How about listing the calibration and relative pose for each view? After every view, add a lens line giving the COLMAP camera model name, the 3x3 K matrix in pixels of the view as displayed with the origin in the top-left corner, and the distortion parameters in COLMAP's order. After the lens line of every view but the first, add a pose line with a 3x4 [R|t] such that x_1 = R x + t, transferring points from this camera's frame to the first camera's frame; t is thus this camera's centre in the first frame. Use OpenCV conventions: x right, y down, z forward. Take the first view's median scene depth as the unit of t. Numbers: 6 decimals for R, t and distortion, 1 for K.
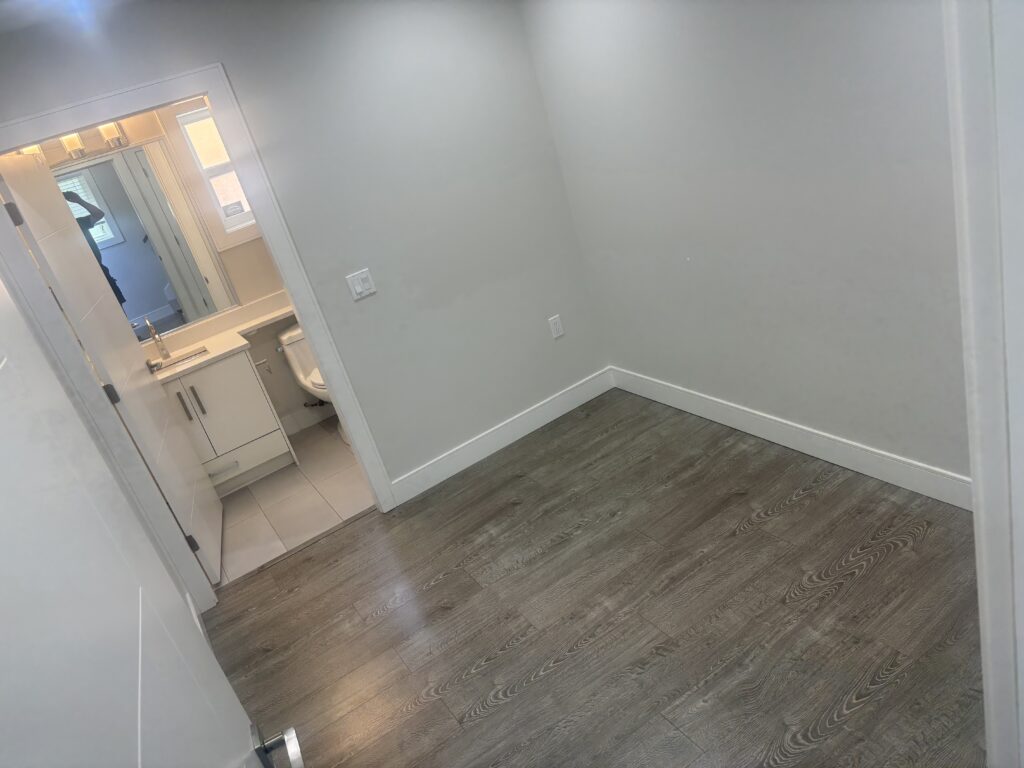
lens RADIAL K [[770.7, 0, 512.0], [0, 770.7, 384.0], [0, 0, 1]] dist [0.007220, 0.000386]
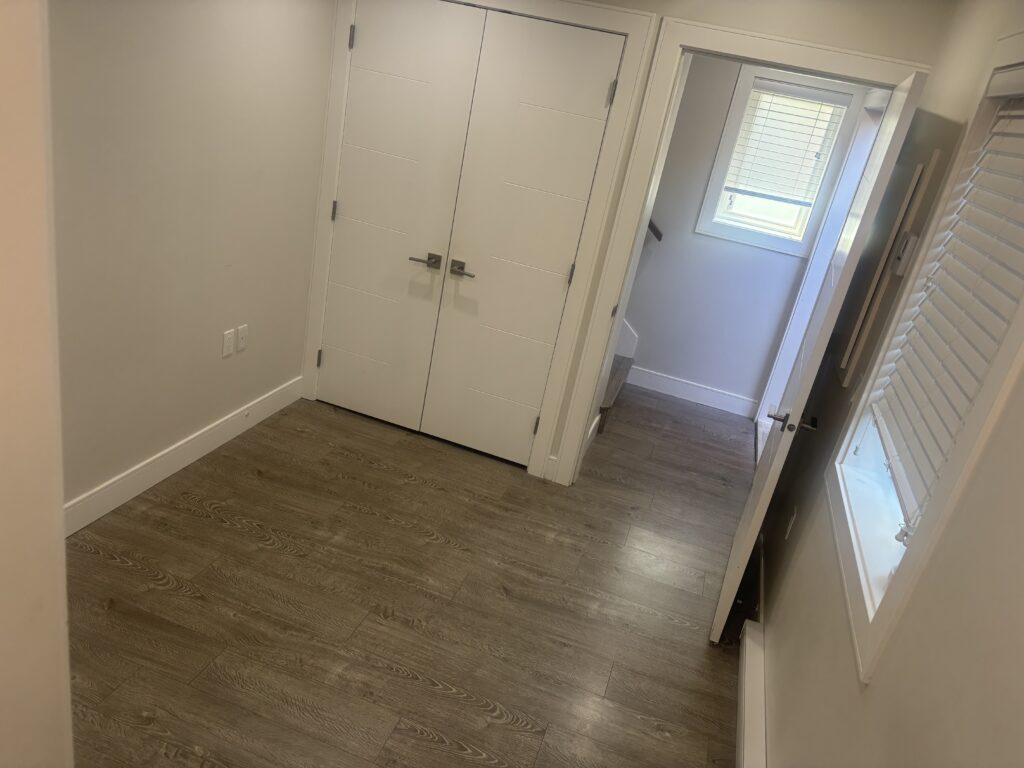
lens RADIAL K [[770.7, 0, 512.0], [0, 770.7, 384.0], [0, 0, 1]] dist [0.007220, 0.000386]
pose [[-0.678814, -0.130290, 0.722659, -0.611813], [0.292511, 0.854702, 0.428860, -0.314539], [-0.673535, 0.502502, -0.542072, 1.211638]]
